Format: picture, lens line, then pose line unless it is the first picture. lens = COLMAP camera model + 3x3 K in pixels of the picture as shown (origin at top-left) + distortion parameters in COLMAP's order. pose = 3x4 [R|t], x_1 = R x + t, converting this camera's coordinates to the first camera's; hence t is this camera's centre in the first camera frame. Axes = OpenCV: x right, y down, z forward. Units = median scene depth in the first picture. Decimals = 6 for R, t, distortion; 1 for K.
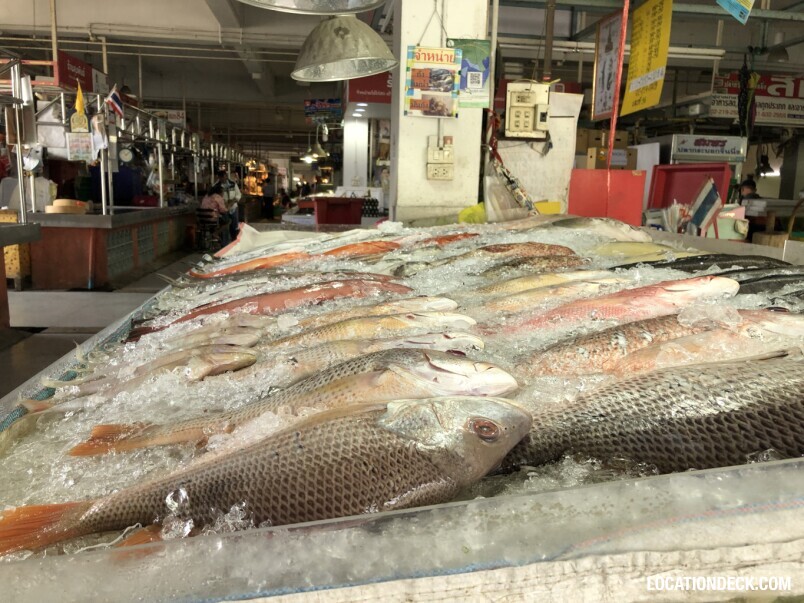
lens RADIAL K [[660.3, 0, 402.0], [0, 660.3, 302.8], [0, 0, 1]] dist [0.021084, -0.020513]
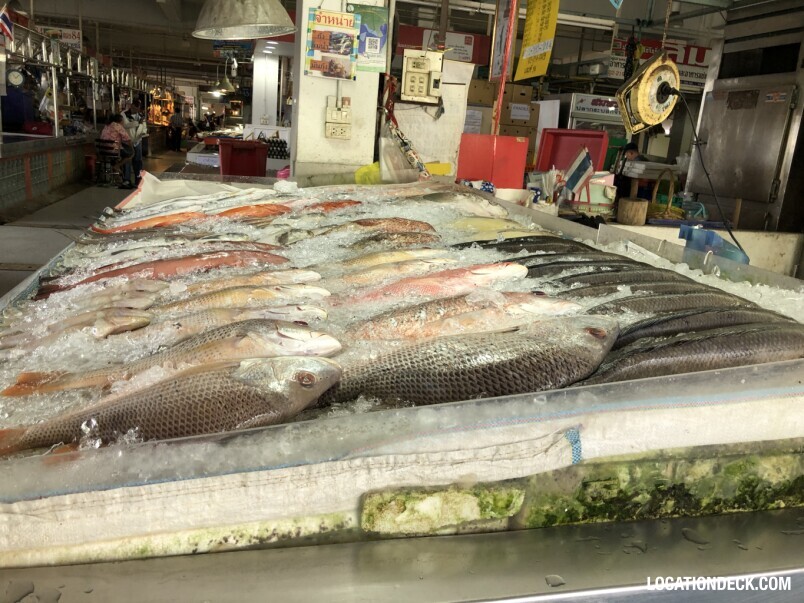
lens RADIAL K [[660.3, 0, 402.8], [0, 660.3, 296.9], [0, 0, 1]] dist [0.021084, -0.020513]
pose [[0.990874, 0.020627, 0.133203, 0.063382], [-0.031531, 0.996274, 0.080278, -0.055432], [-0.131051, -0.083745, 0.987832, -0.224117]]
